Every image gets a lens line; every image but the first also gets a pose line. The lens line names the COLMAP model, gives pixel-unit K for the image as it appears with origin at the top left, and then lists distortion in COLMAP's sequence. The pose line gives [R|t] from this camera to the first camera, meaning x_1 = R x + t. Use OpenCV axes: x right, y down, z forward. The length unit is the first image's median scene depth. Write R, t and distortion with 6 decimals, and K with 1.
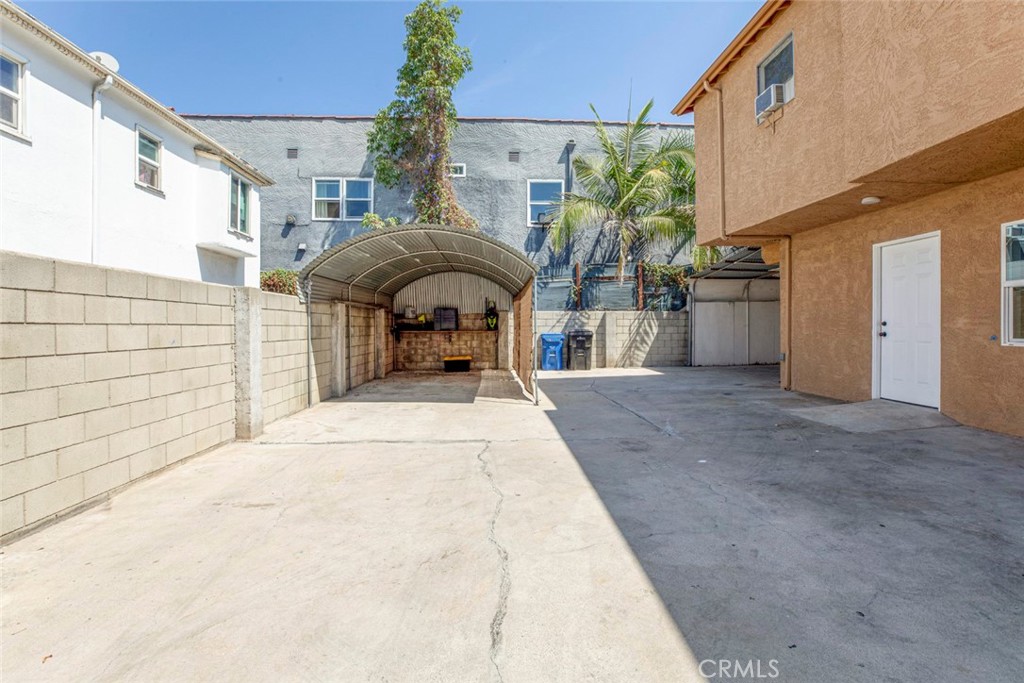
lens RADIAL K [[476.9, 0, 516.4], [0, 476.9, 321.0], [0, 0, 1]] dist [-0.013197, 0.005967]
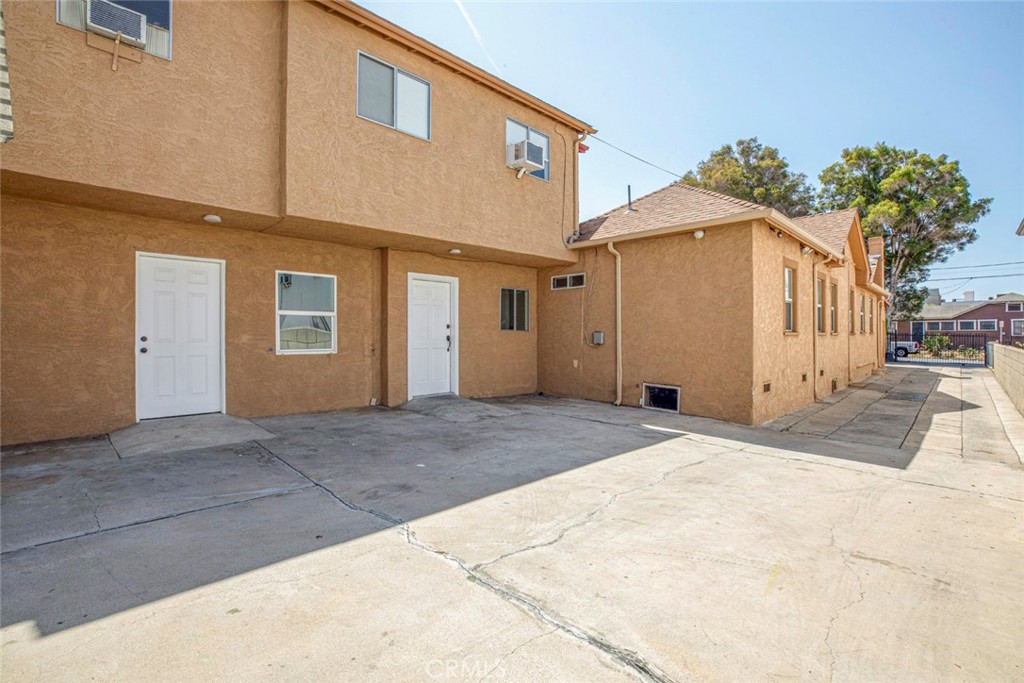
lens RADIAL K [[476.9, 0, 501.6], [0, 476.9, 339.2], [0, 0, 1]] dist [-0.013197, 0.005967]
pose [[-0.666785, -0.007138, 0.745216, -0.338945], [-0.011451, 0.999934, -0.000667, -0.001386], [-0.745163, -0.008979, -0.666822, 0.961715]]
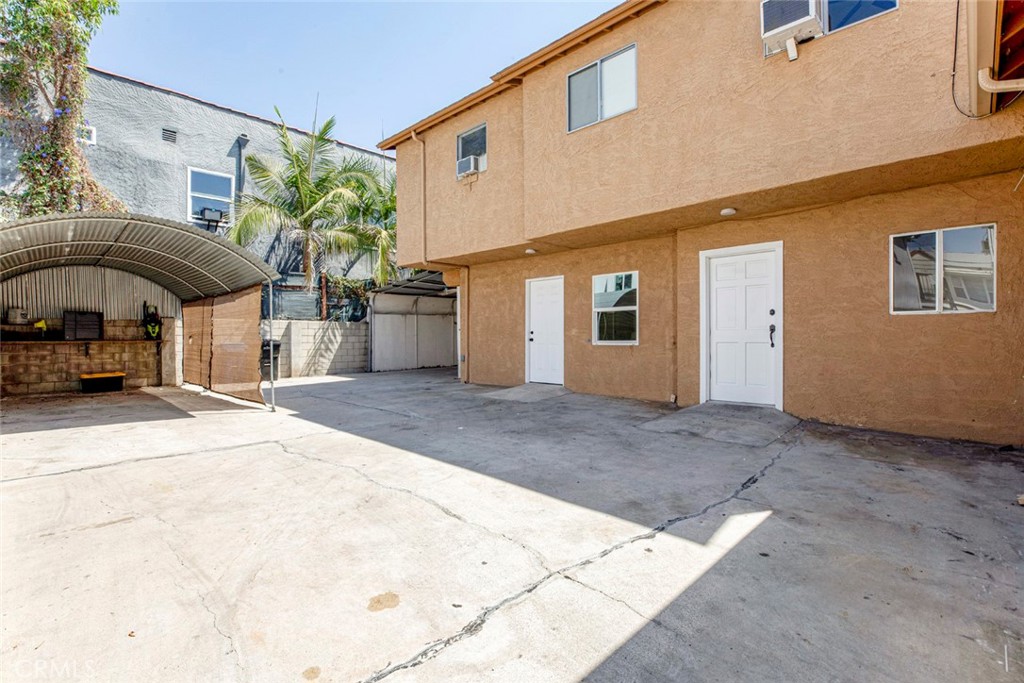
lens RADIAL K [[476.9, 0, 509.0], [0, 476.9, 346.1], [0, 0, 1]] dist [-0.013197, 0.005967]
pose [[0.749652, -0.014377, 0.661676, -0.264543], [-0.005344, 0.999600, 0.027774, 0.006409], [-0.661811, -0.024357, 0.749275, -0.093369]]
